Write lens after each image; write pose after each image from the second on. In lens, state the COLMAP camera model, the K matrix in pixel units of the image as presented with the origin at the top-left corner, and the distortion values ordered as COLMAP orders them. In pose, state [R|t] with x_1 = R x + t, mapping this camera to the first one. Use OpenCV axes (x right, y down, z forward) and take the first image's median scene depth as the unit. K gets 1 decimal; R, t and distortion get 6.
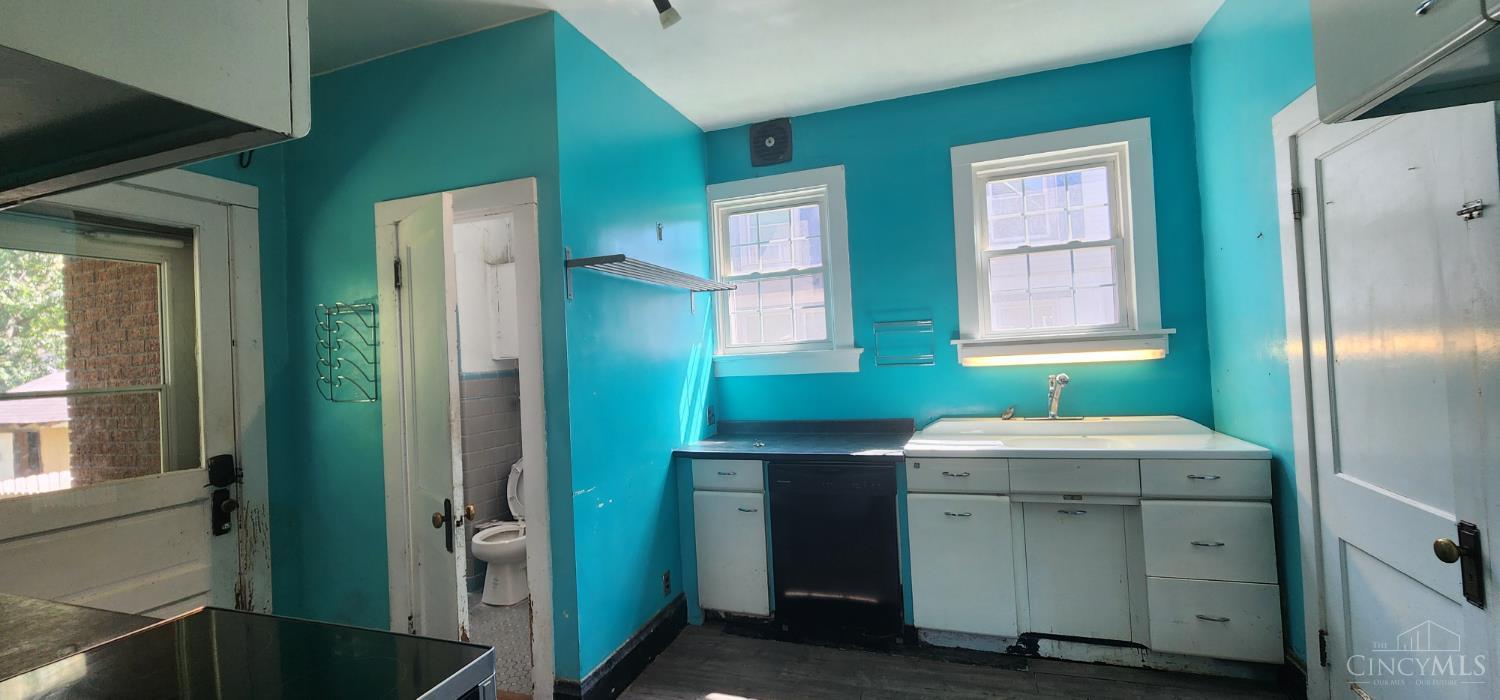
lens RADIAL K [[616.5, 0, 750.7], [0, 616.5, 348.2], [0, 0, 1]] dist [-0.000997, 0.000779]
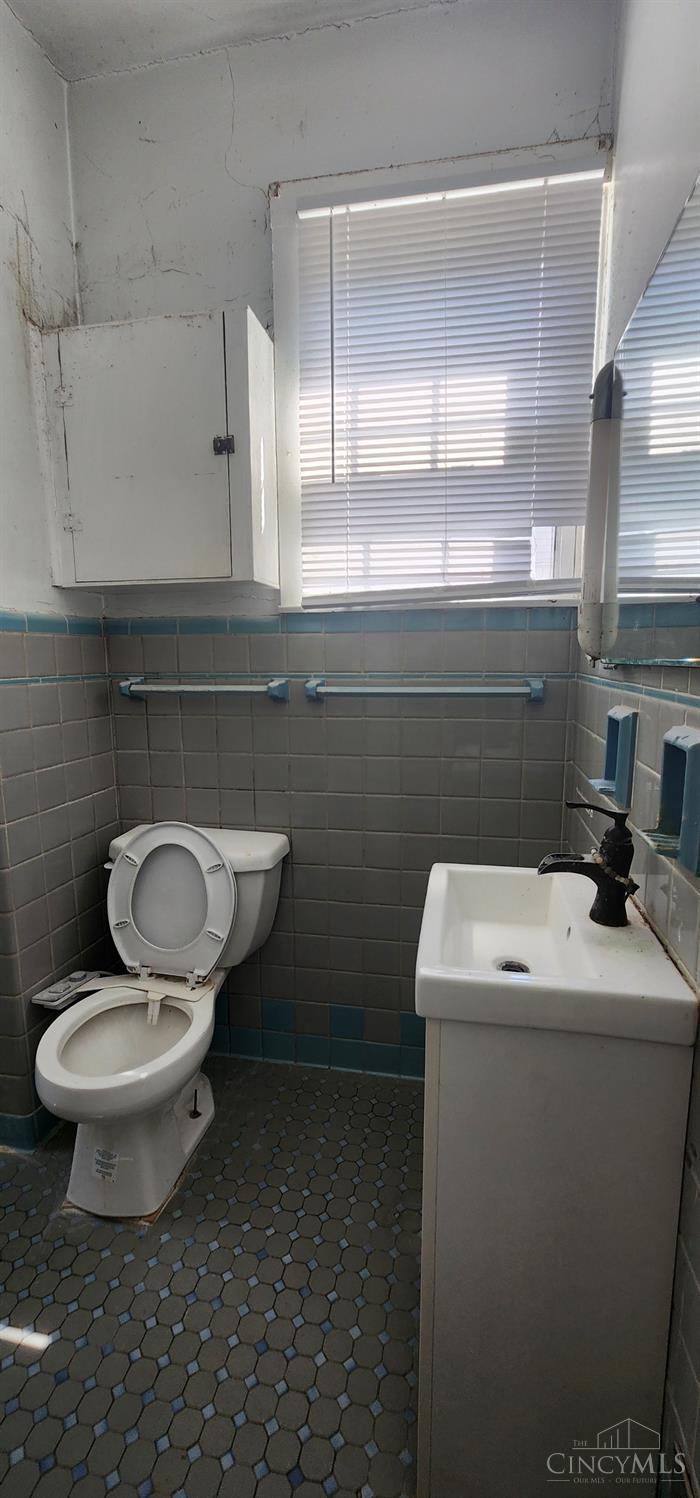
lens RADIAL K [[615.6, 0, 356.2], [0, 615.6, 748.0], [0, 0, 1]] dist [-0.000997, 0.000779]
pose [[0.987924, 0.019247, 0.153742, -0.286245], [-0.043511, 0.986789, 0.156058, 0.051530], [-0.148707, -0.160863, 0.975710, 0.568867]]
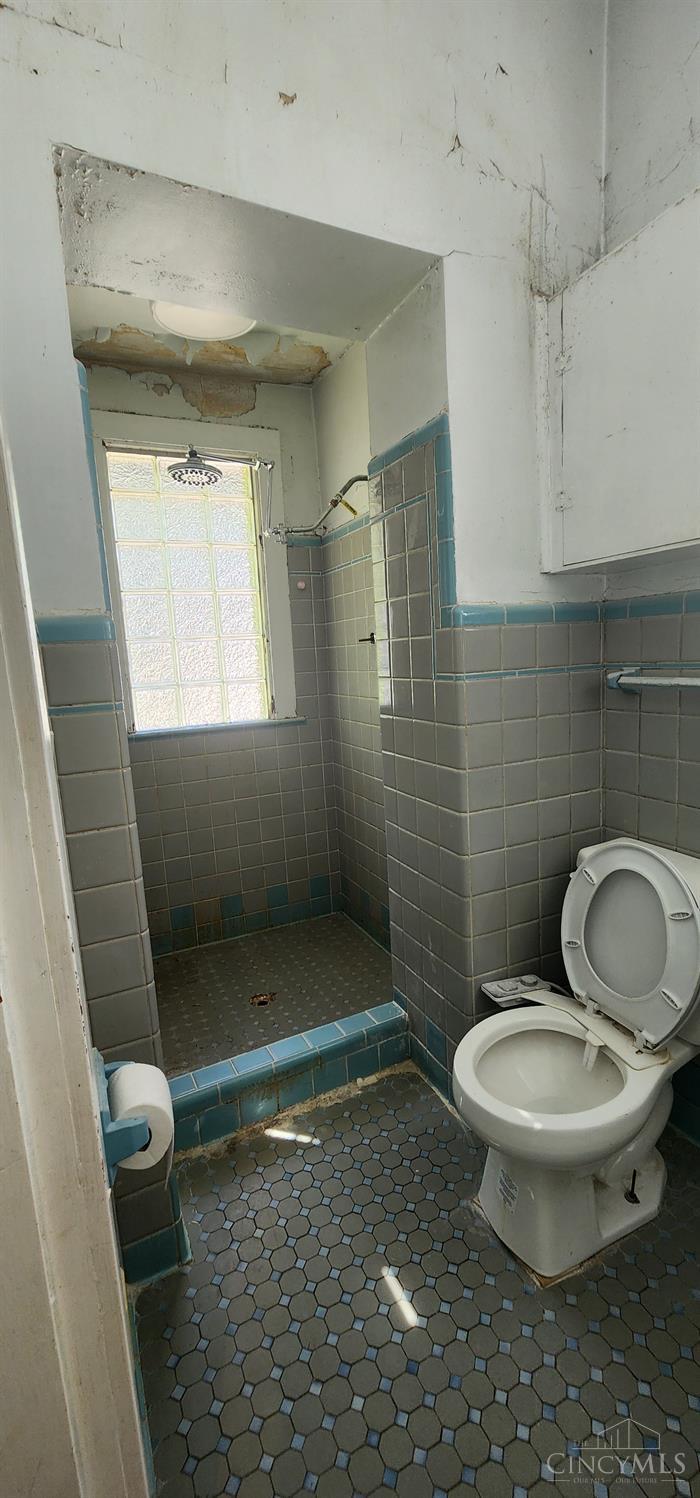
lens RADIAL K [[615.6, 0, 361.5], [0, 615.6, 748.3], [0, 0, 1]] dist [-0.000997, 0.000779]
pose [[0.720596, 0.117489, -0.683329, -0.228942], [0.026804, 0.980082, 0.196777, 0.046908], [0.692837, -0.160113, 0.703093, 0.642932]]
